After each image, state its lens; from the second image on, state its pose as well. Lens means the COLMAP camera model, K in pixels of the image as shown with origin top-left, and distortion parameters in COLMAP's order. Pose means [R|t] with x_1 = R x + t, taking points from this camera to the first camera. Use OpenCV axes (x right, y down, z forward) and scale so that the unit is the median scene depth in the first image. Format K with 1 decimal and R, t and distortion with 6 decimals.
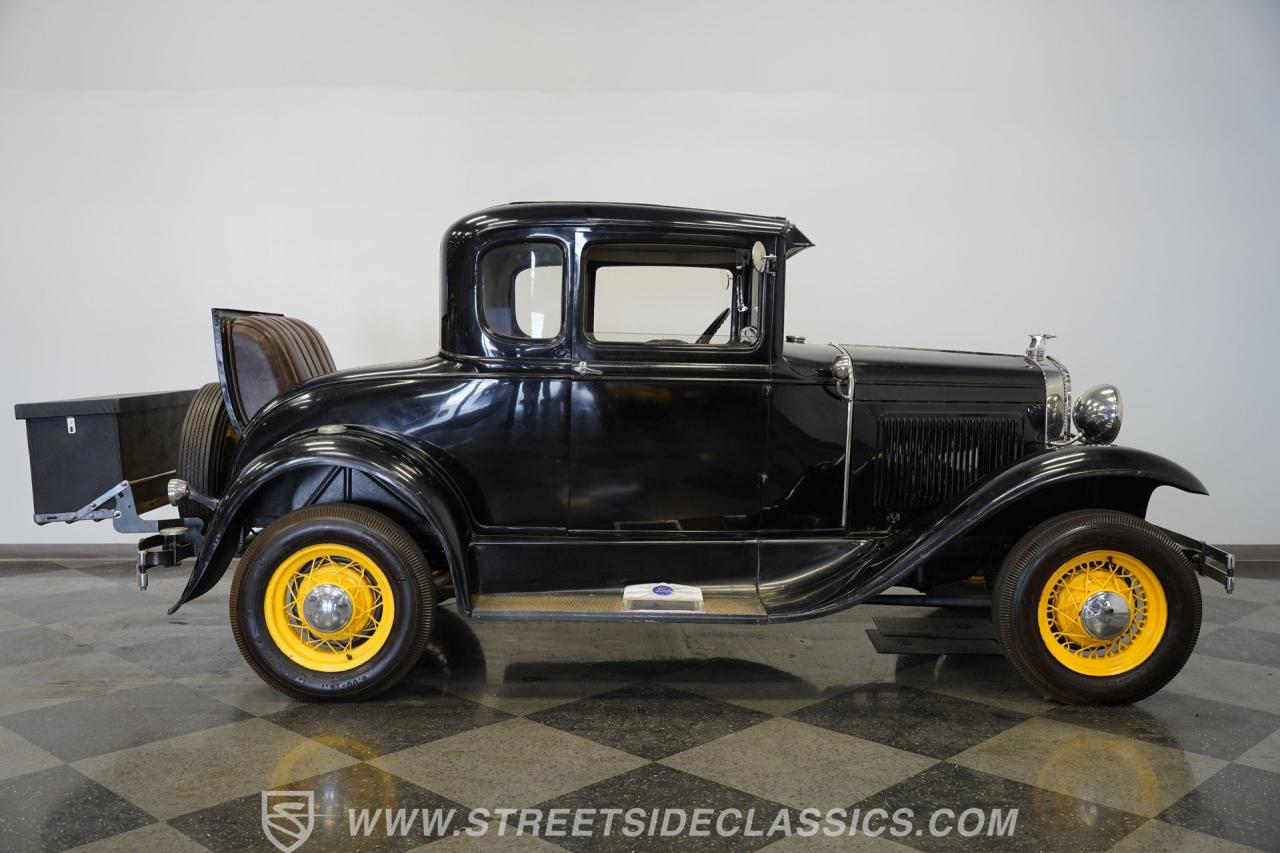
lens RADIAL K [[1344.9, 0, 638.5], [0, 1344.9, 442.4], [0, 0, 1]] dist [0.115719, 0.019690]
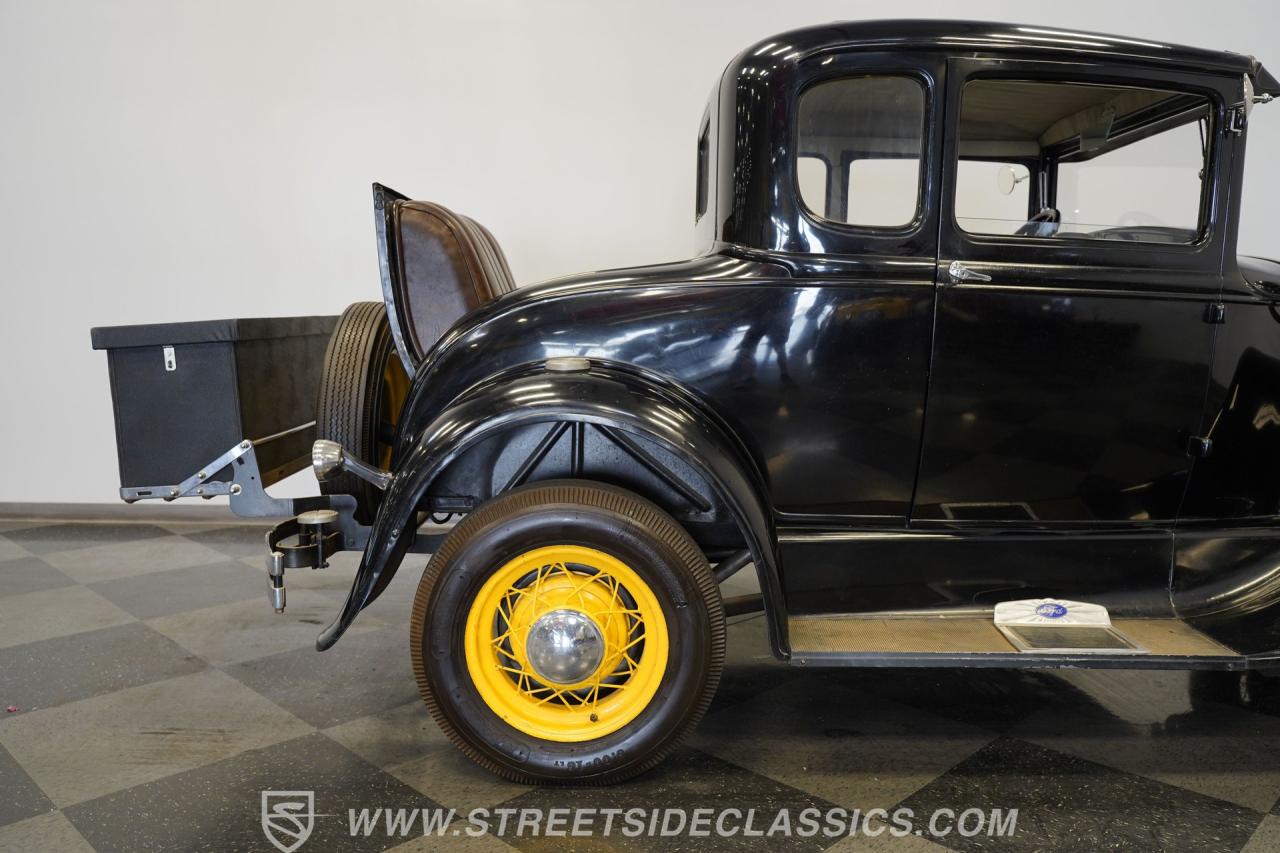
lens RADIAL K [[956.3, 0, 601.8], [0, 956.3, 427.8], [0, 0, 1]] dist [-0.045573, 0.004898]
pose [[0.999709, 0.005691, 0.023455, -0.213565], [-0.006479, 0.999412, 0.033683, 0.004894], [-0.023250, -0.033825, 0.999157, 0.533741]]
